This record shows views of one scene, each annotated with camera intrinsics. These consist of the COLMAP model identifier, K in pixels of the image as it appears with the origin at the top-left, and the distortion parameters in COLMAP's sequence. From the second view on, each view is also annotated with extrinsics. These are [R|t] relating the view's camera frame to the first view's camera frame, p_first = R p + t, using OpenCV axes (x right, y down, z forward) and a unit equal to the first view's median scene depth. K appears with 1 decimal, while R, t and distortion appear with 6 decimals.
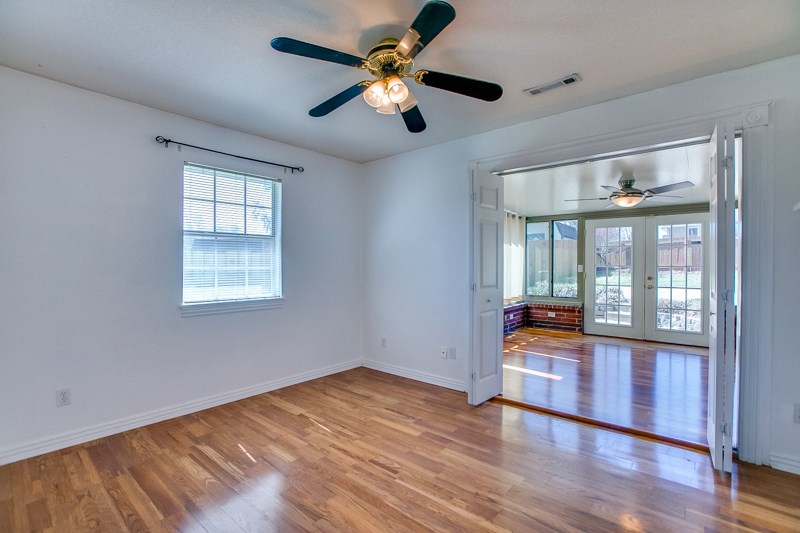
lens RADIAL K [[363.2, 0, 402.6], [0, 363.2, 268.9], [0, 0, 1]] dist [-0.053649, 0.018846]
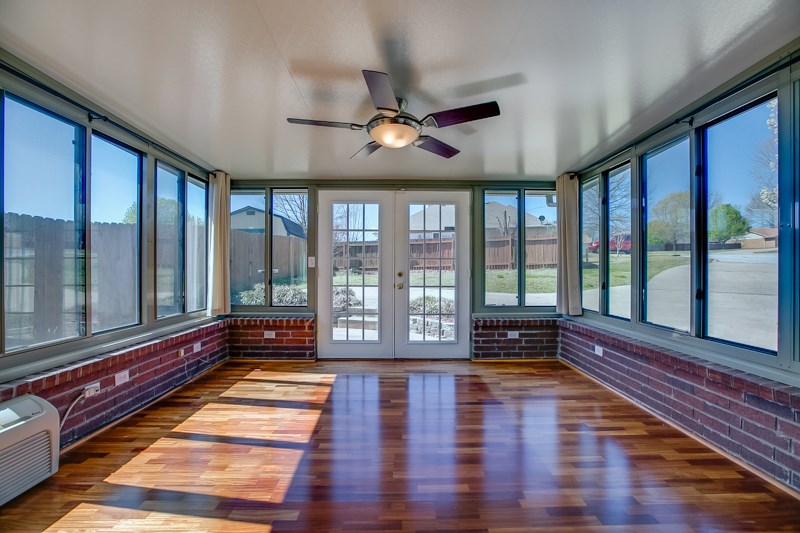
lens RADIAL K [[363.2, 0, 402.6], [0, 363.2, 268.9], [0, 0, 1]] dist [-0.053649, 0.018846]
pose [[0.749521, 0.000819, 0.661980, 0.175519], [0.003897, 0.999976, -0.005650, 0.016244], [-0.661969, 0.006815, 0.749500, 0.380731]]
